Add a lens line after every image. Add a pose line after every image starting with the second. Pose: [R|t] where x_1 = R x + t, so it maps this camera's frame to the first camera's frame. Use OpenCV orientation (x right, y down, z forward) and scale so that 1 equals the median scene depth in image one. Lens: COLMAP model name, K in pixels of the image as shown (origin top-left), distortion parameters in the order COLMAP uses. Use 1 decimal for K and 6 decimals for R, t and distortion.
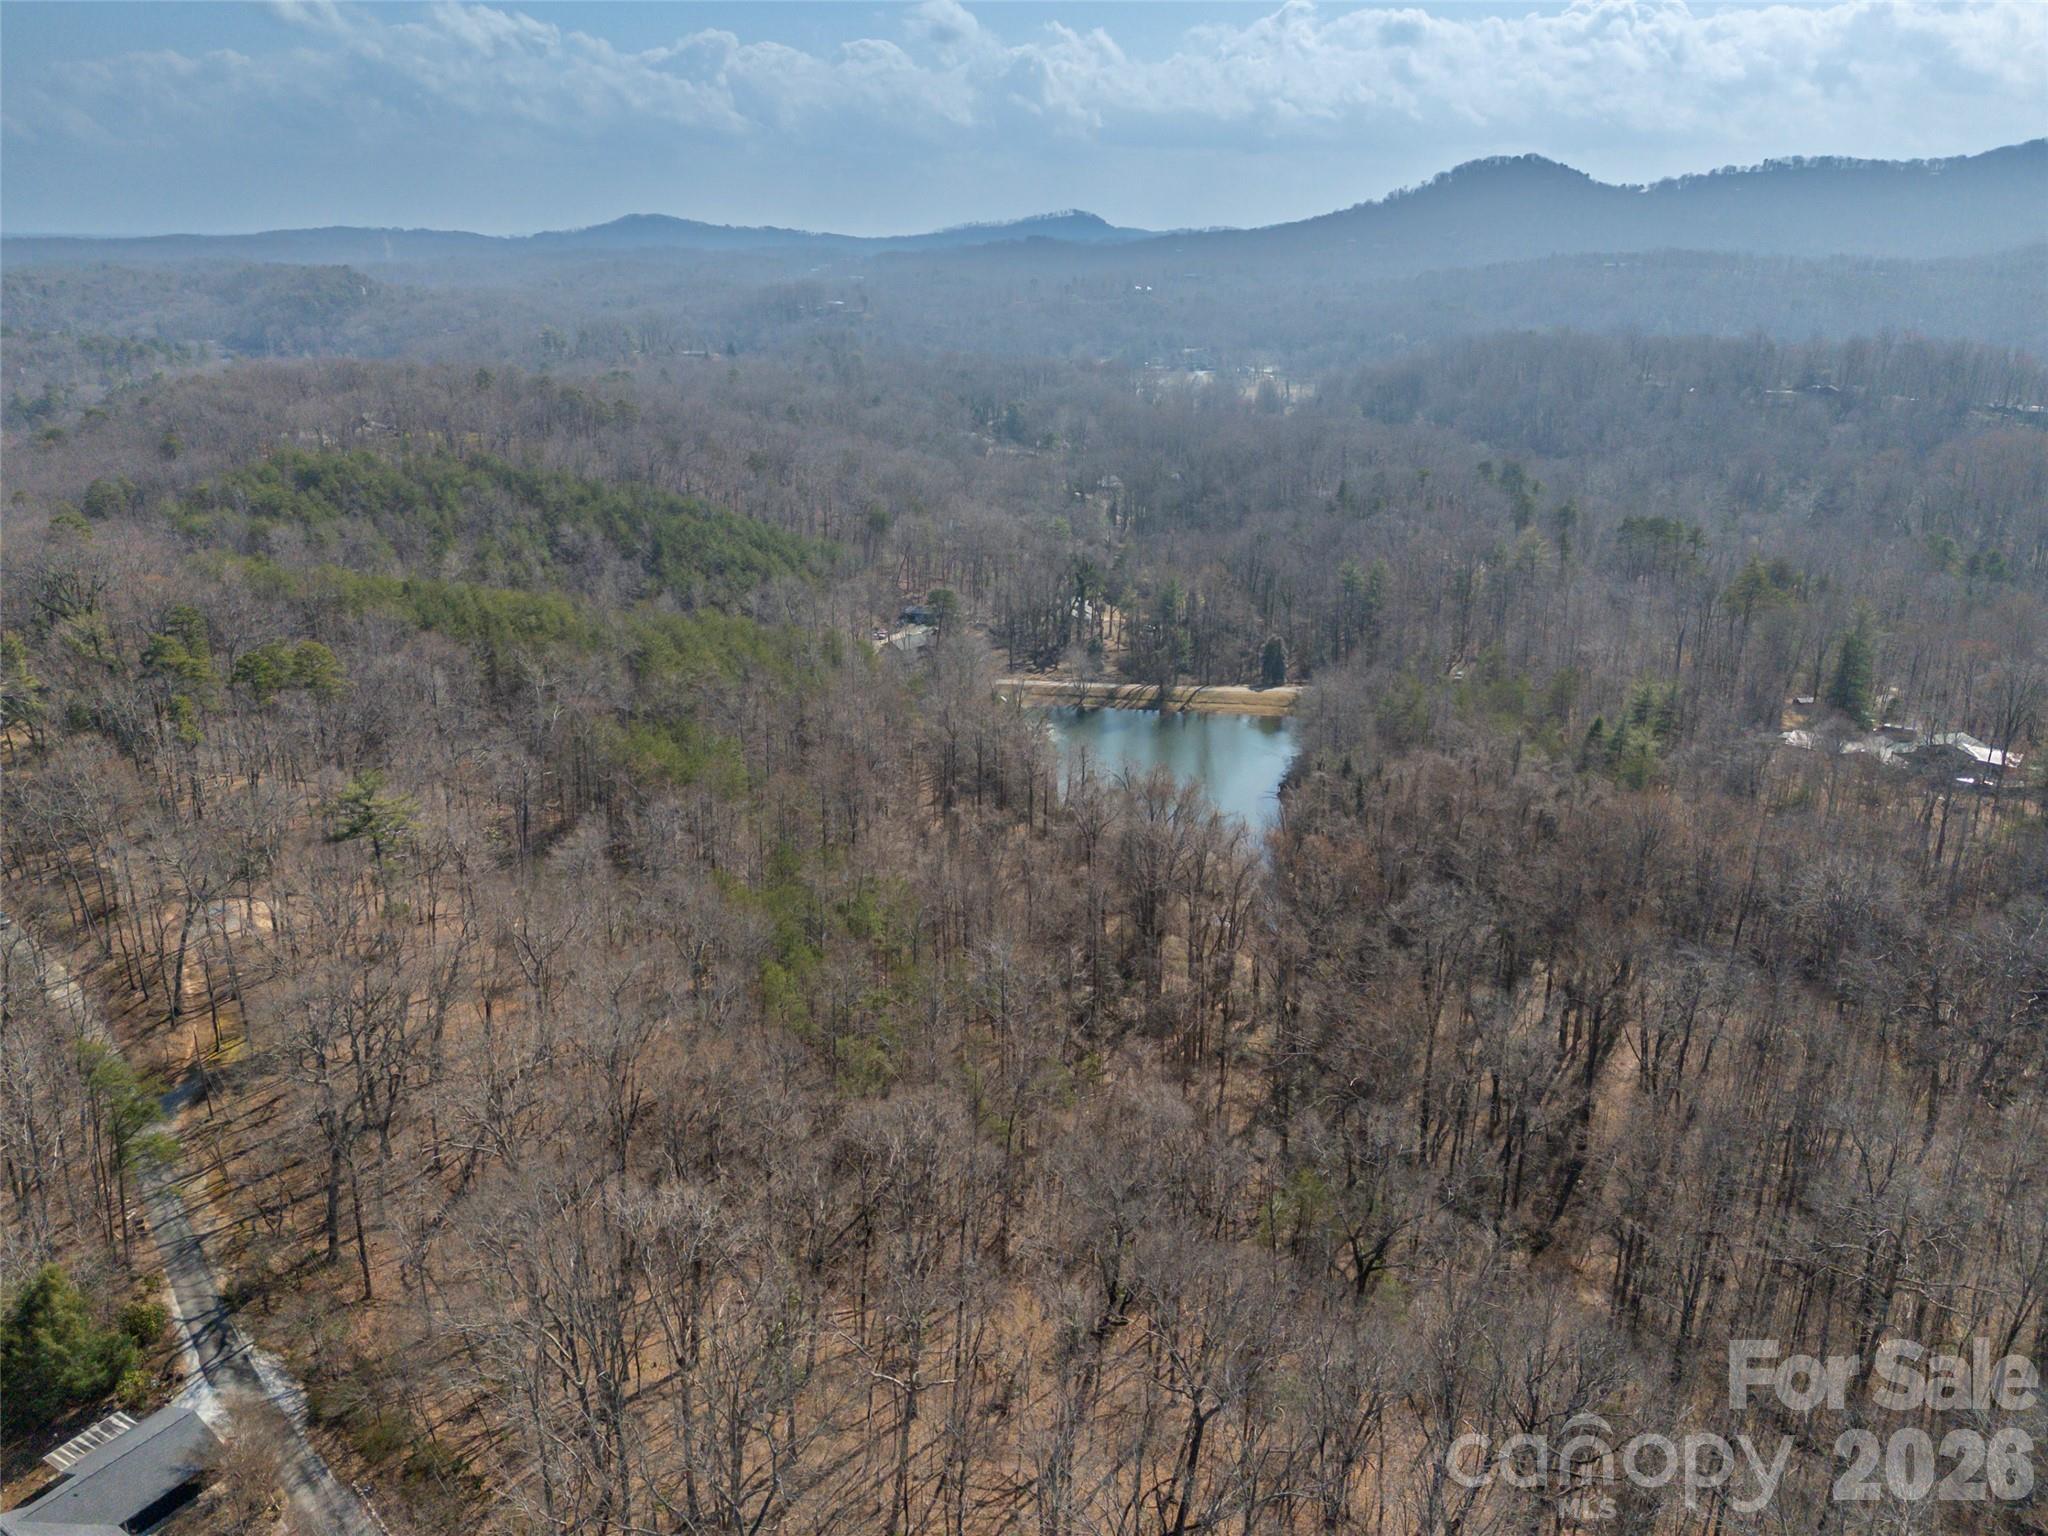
lens RADIAL K [[1502.7, 0, 1024.0], [0, 1502.7, 768.0], [0, 0, 1]] dist [0.079025, -0.068817]
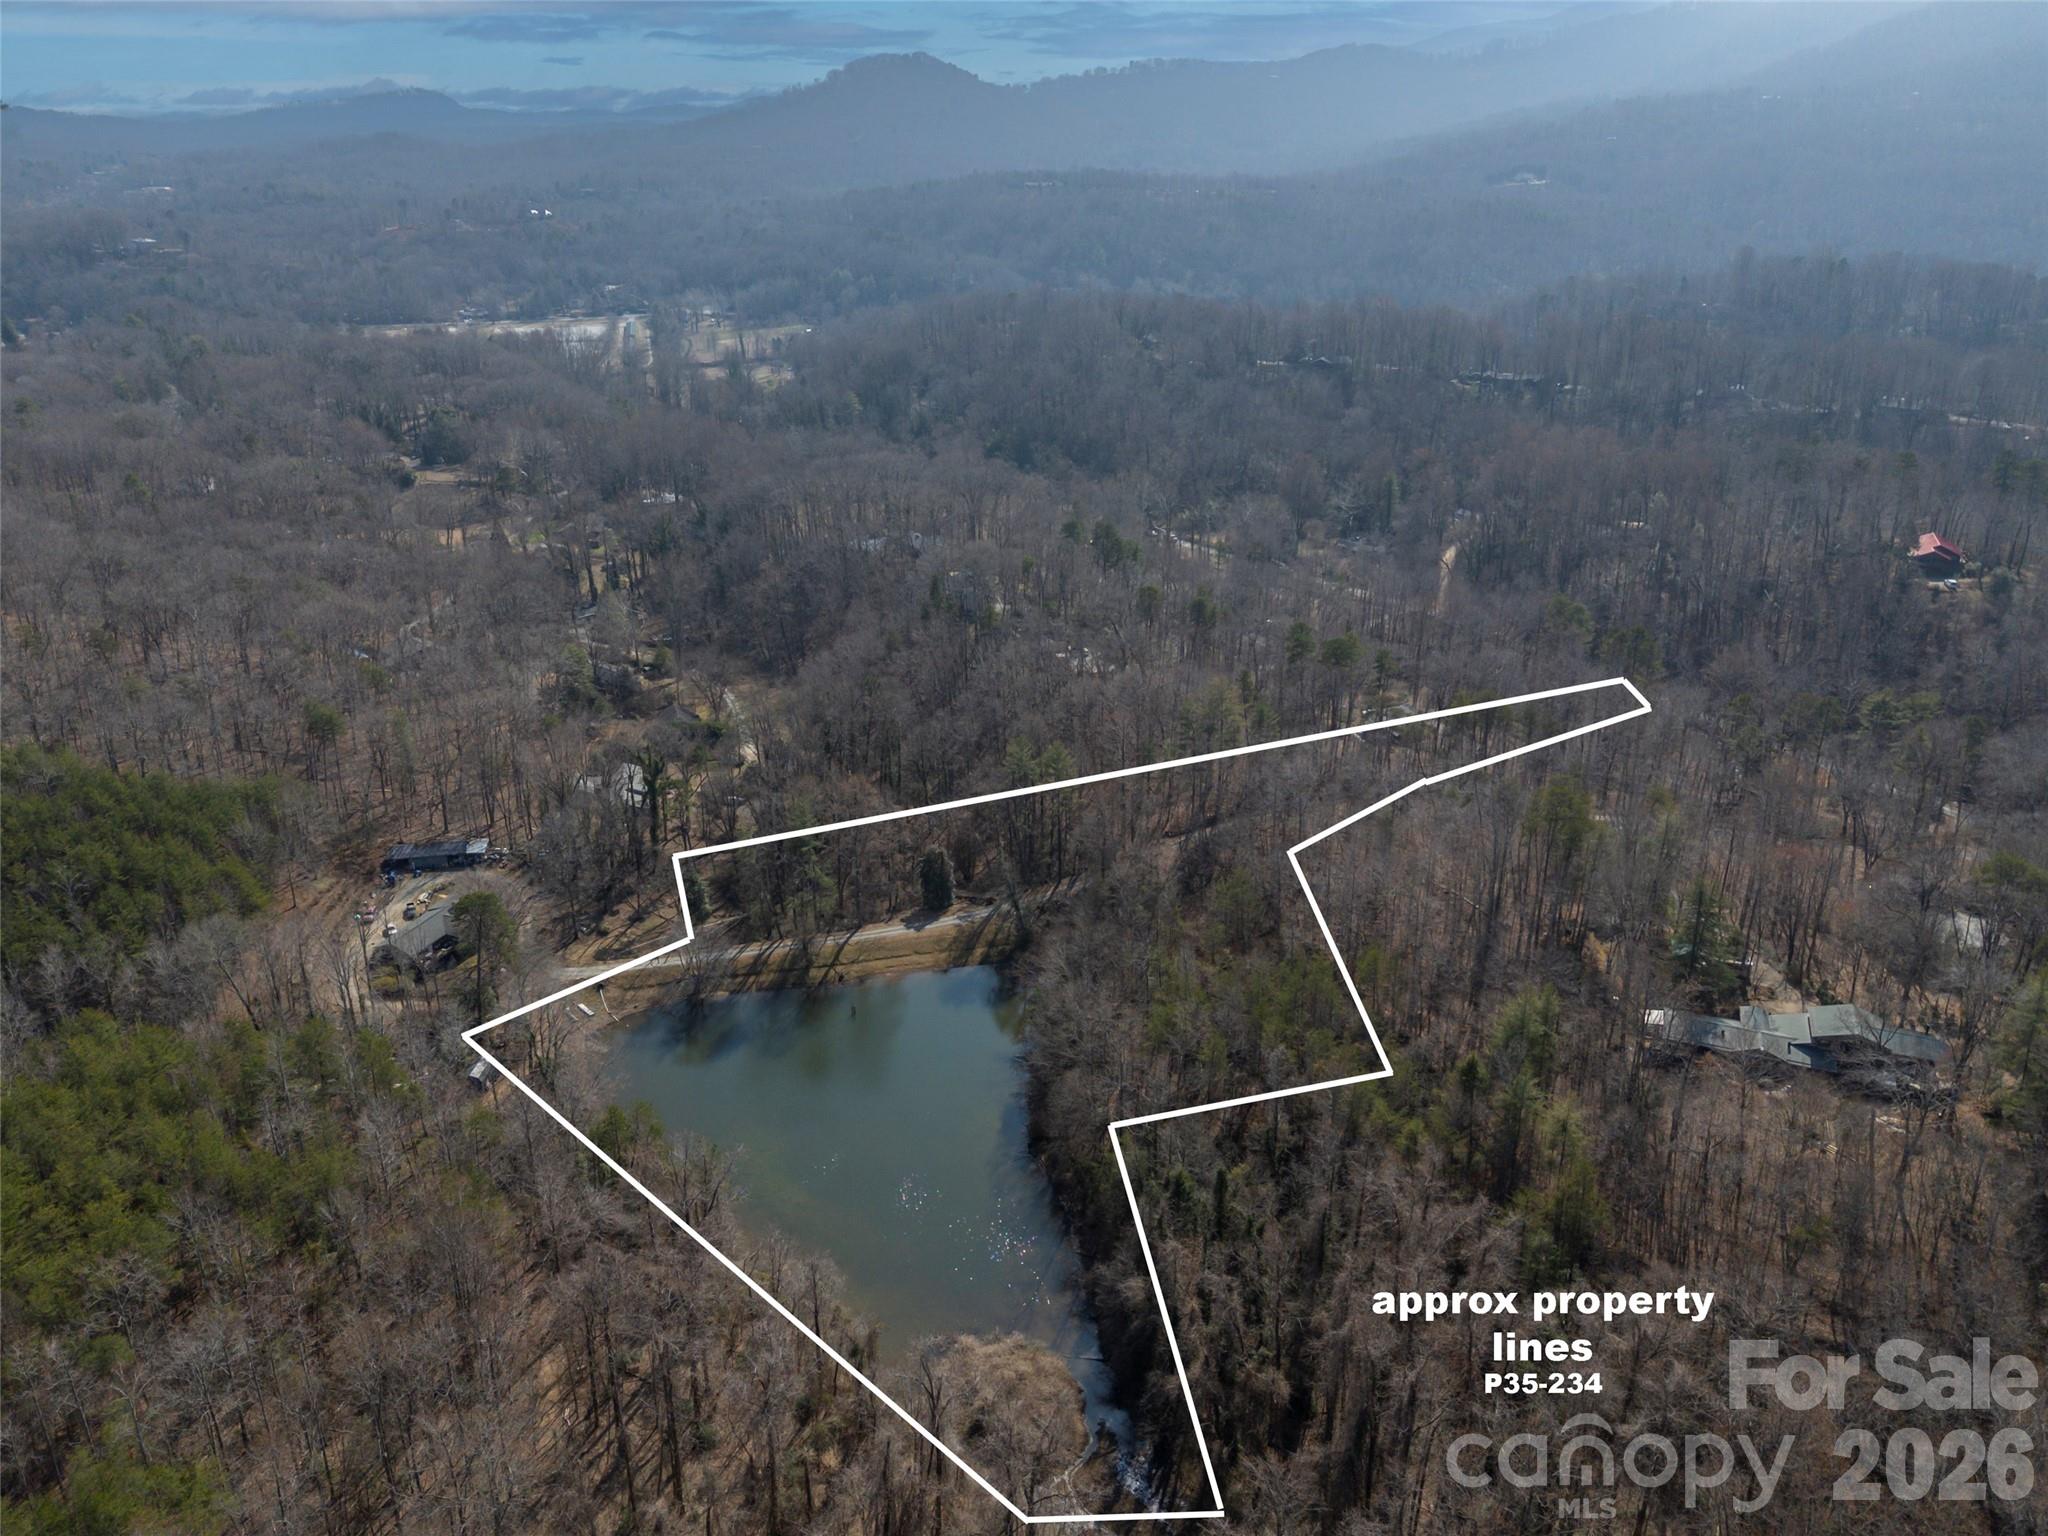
lens RADIAL K [[1502.7, 0, 1024.0], [0, 1502.7, 768.0], [0, 0, 1]] dist [0.079025, -0.068817]
pose [[0.927891, -0.150485, 0.341135, -0.022270], [0.125810, 0.987641, 0.093473, -0.094721], [-0.350985, -0.043814, 0.935356, 0.129178]]
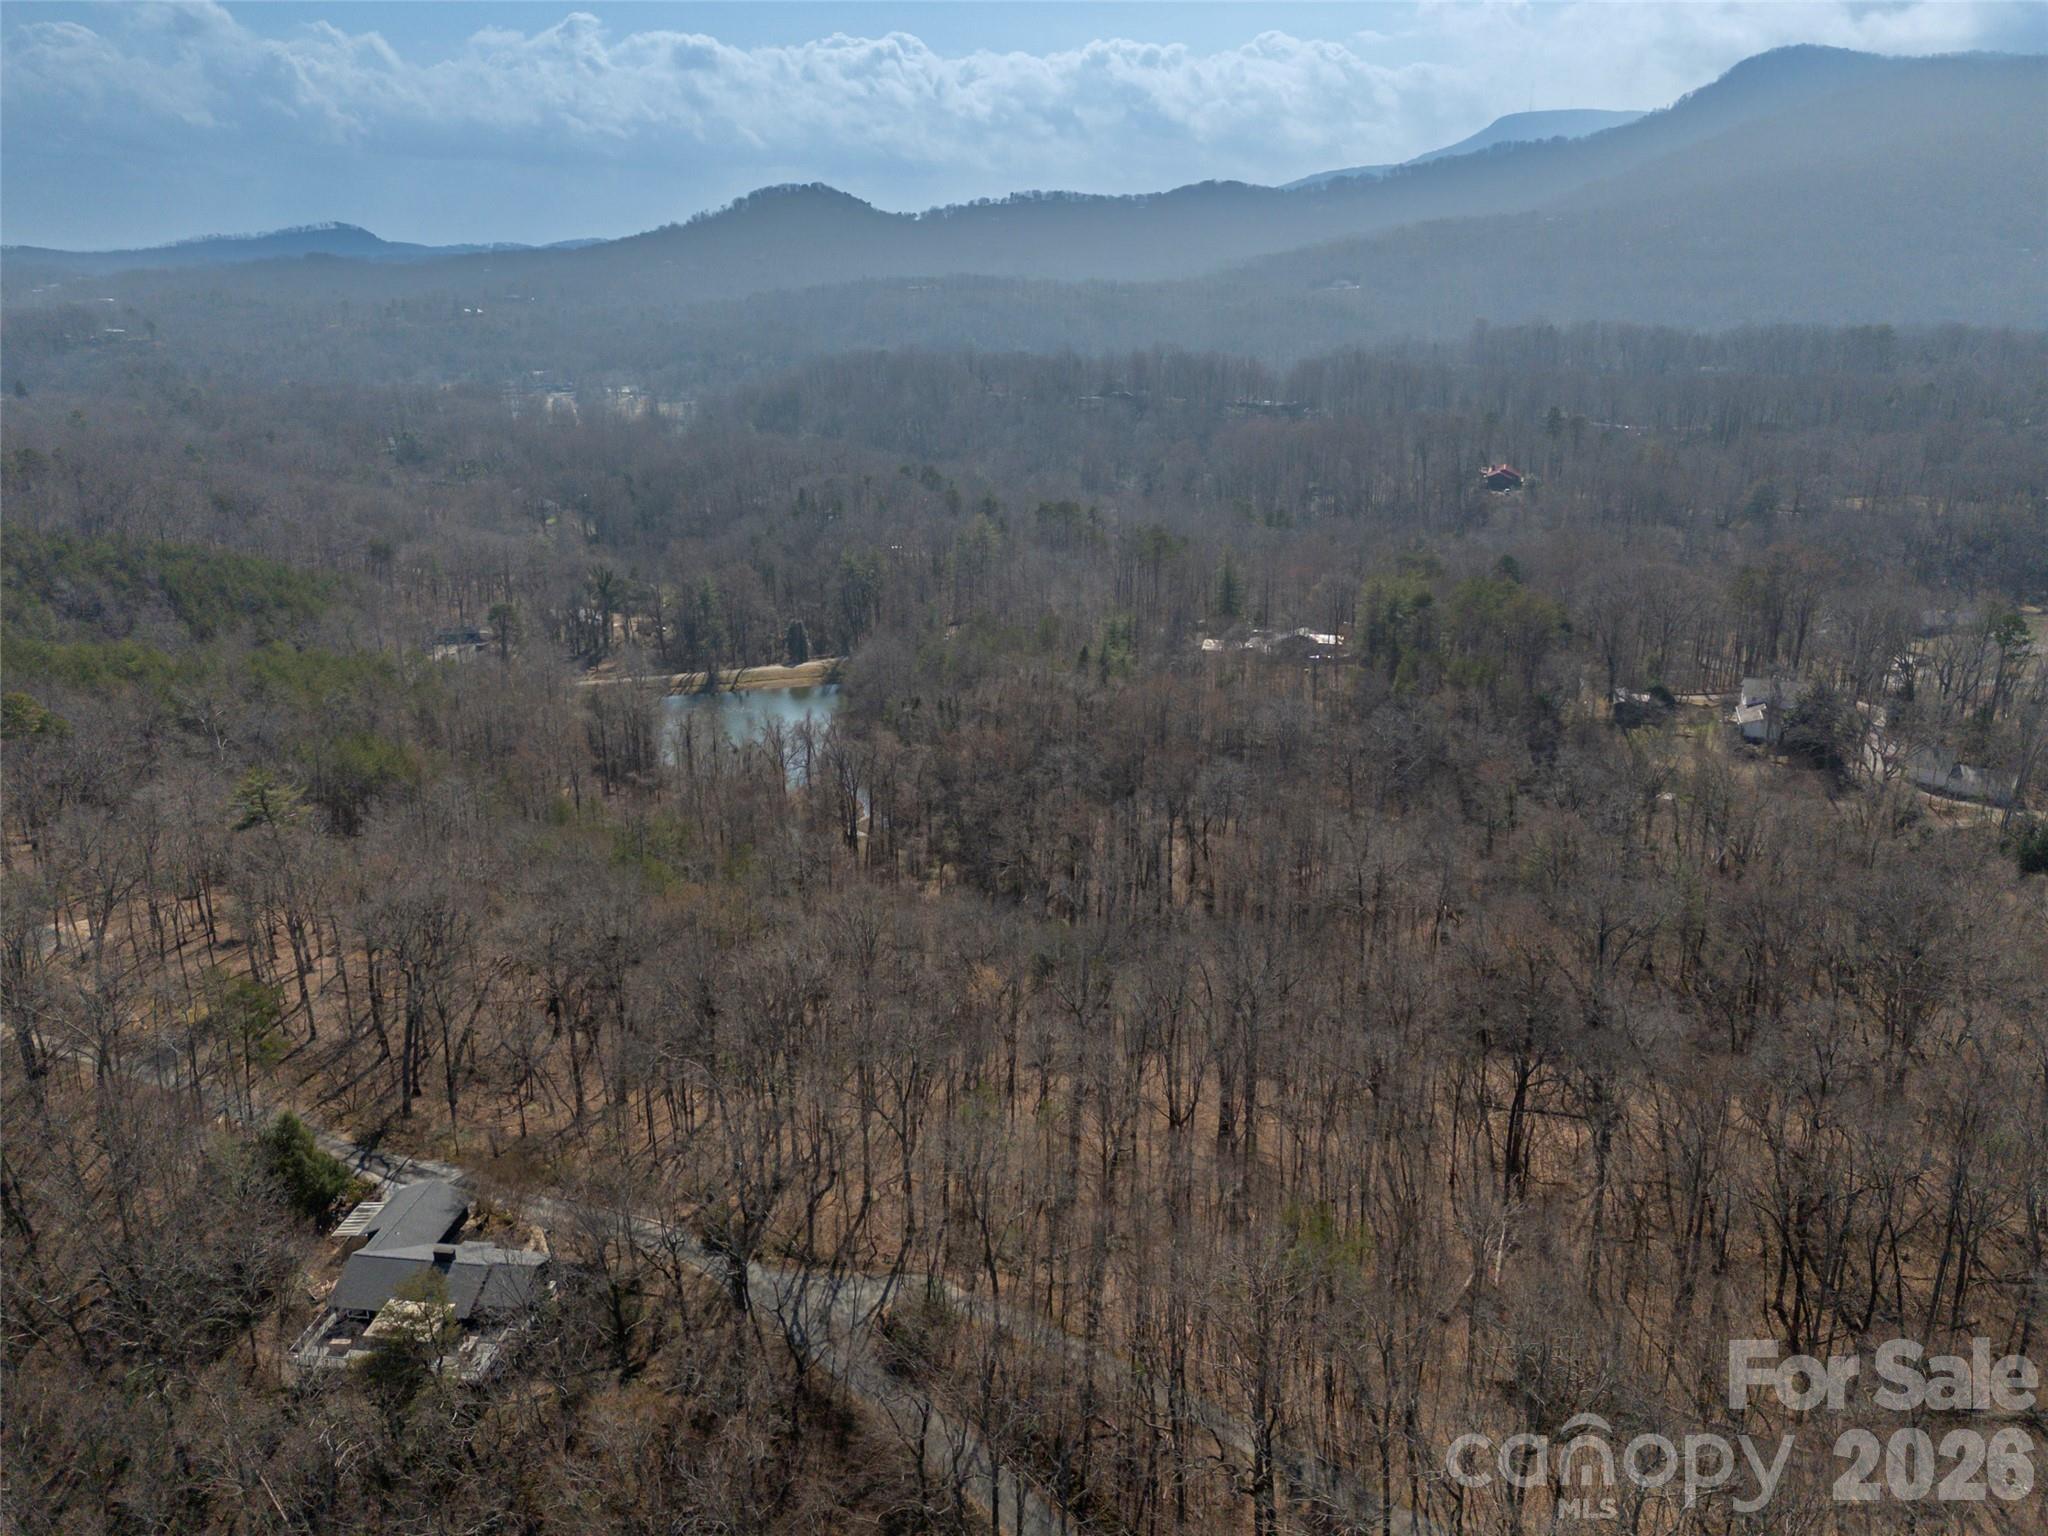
lens RADIAL K [[1502.7, 0, 1024.0], [0, 1502.7, 768.0], [0, 0, 1]] dist [0.079025, -0.068817]
pose [[0.904189, -0.141231, 0.403107, -0.078691], [0.144849, 0.989216, 0.021675, 0.013266], [-0.401821, 0.038792, 0.914896, -0.071287]]
